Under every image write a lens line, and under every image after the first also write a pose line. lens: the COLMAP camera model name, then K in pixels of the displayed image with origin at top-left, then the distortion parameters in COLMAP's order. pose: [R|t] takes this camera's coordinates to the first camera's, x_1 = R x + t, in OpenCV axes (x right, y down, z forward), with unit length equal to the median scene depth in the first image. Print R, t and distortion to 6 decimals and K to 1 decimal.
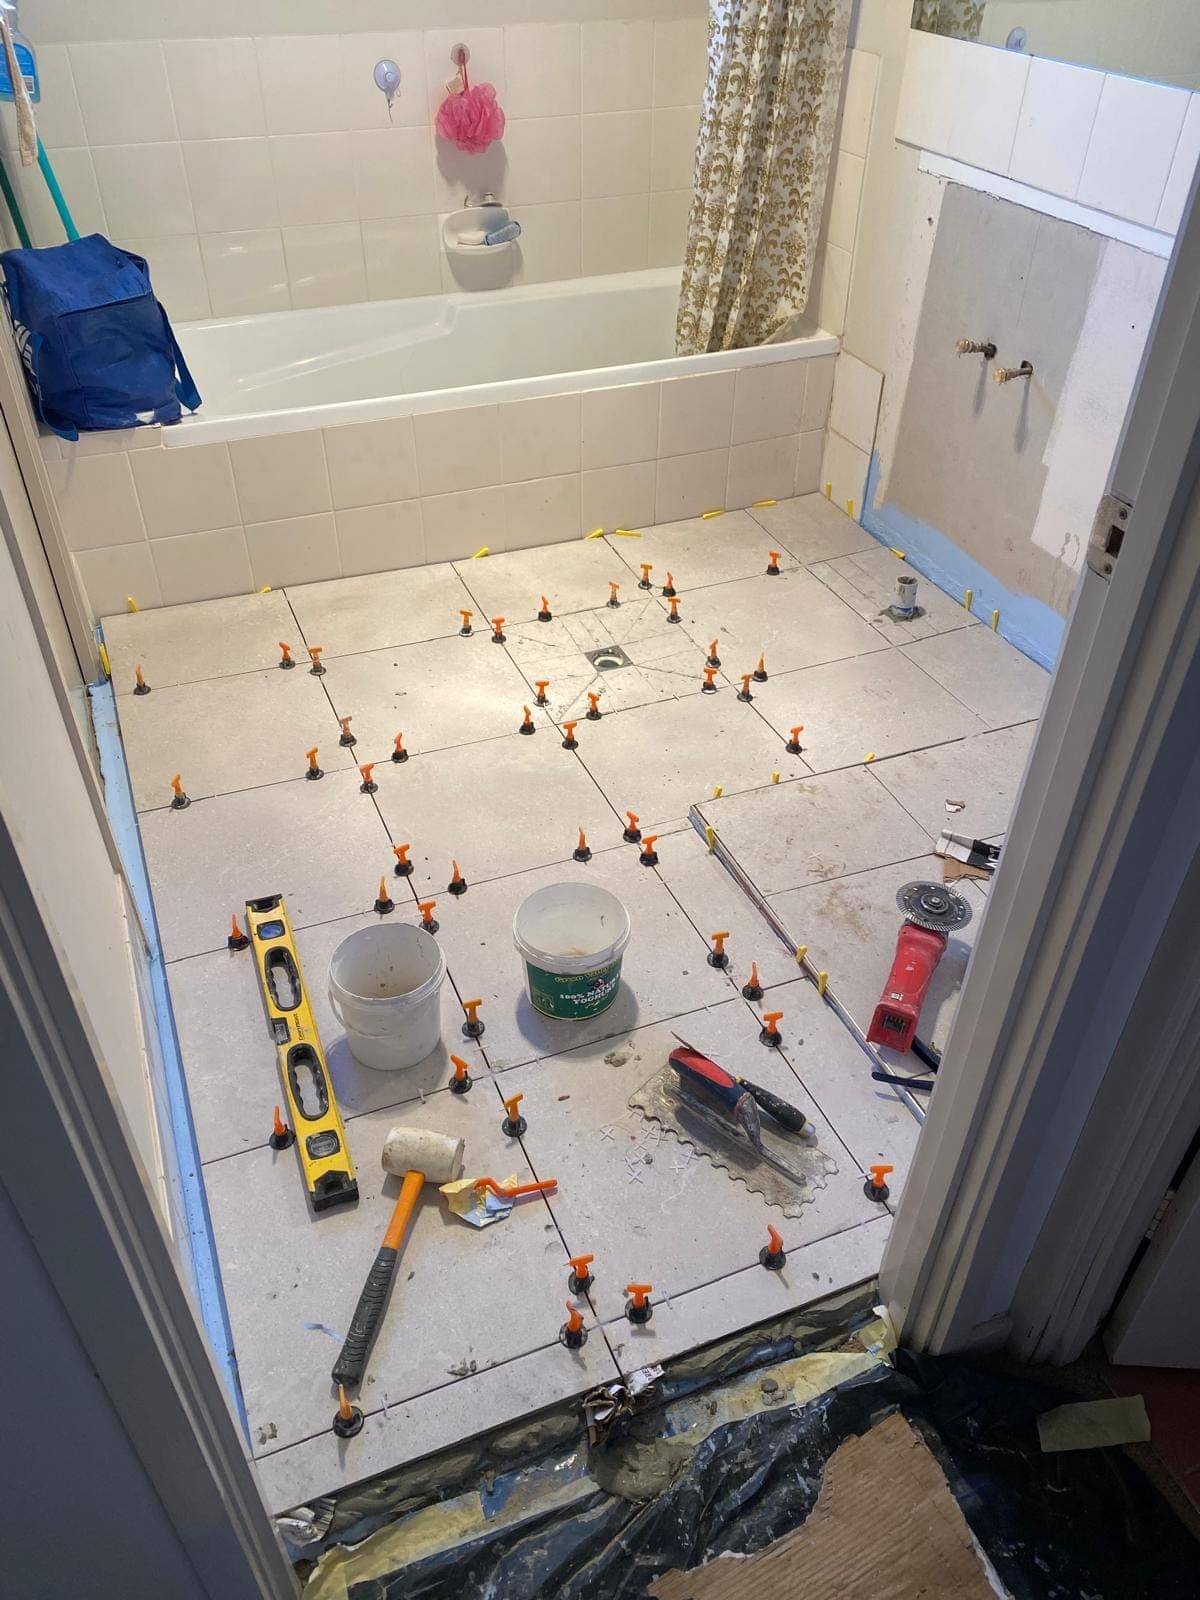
lens RADIAL K [[1216.0, 0, 605.3], [0, 1216.0, 793.7], [0, 0, 1]] dist [0.007265, 0.003122]
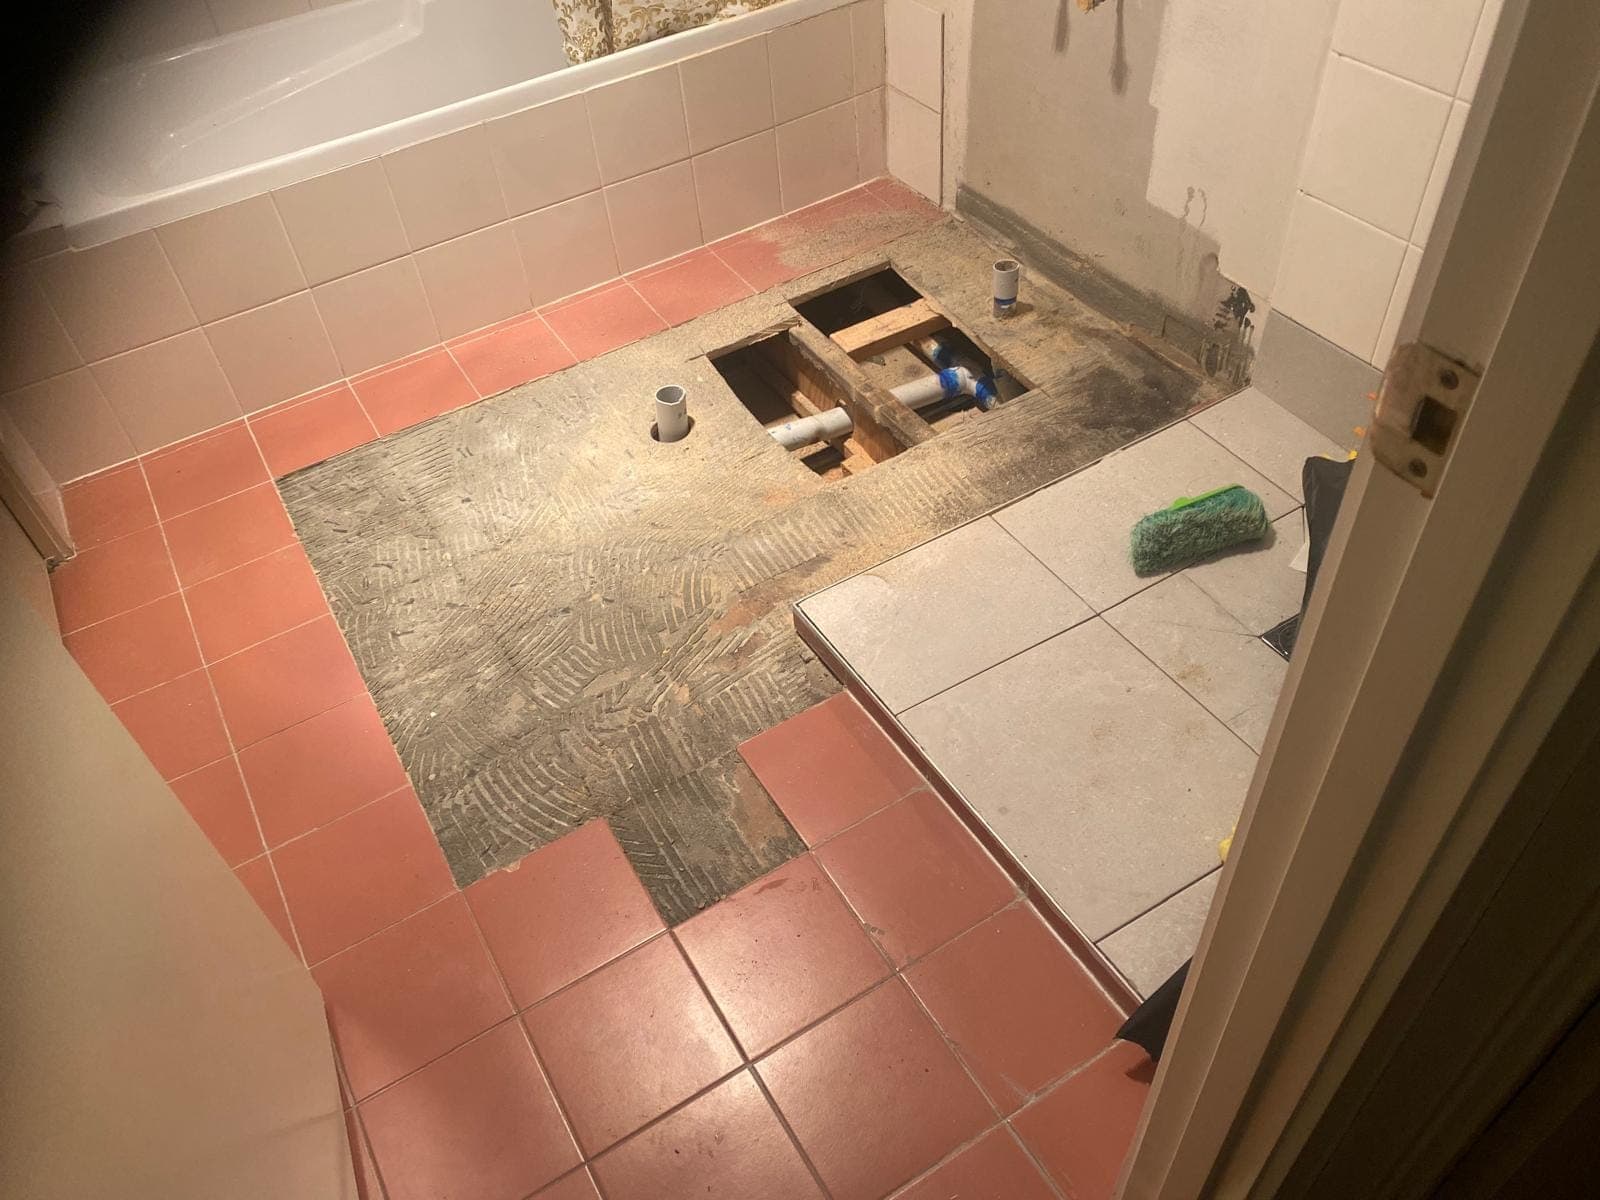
lens RADIAL K [[1216.0, 0, 792.8], [0, 1216.0, 612.0], [0, 0, 1]] dist [0.007265, 0.003122]
pose [[0.985063, -0.168333, 0.036246, 0.035431], [0.162358, 0.978114, 0.130130, -0.082566], [-0.057358, -0.122302, 0.990834, 0.159473]]
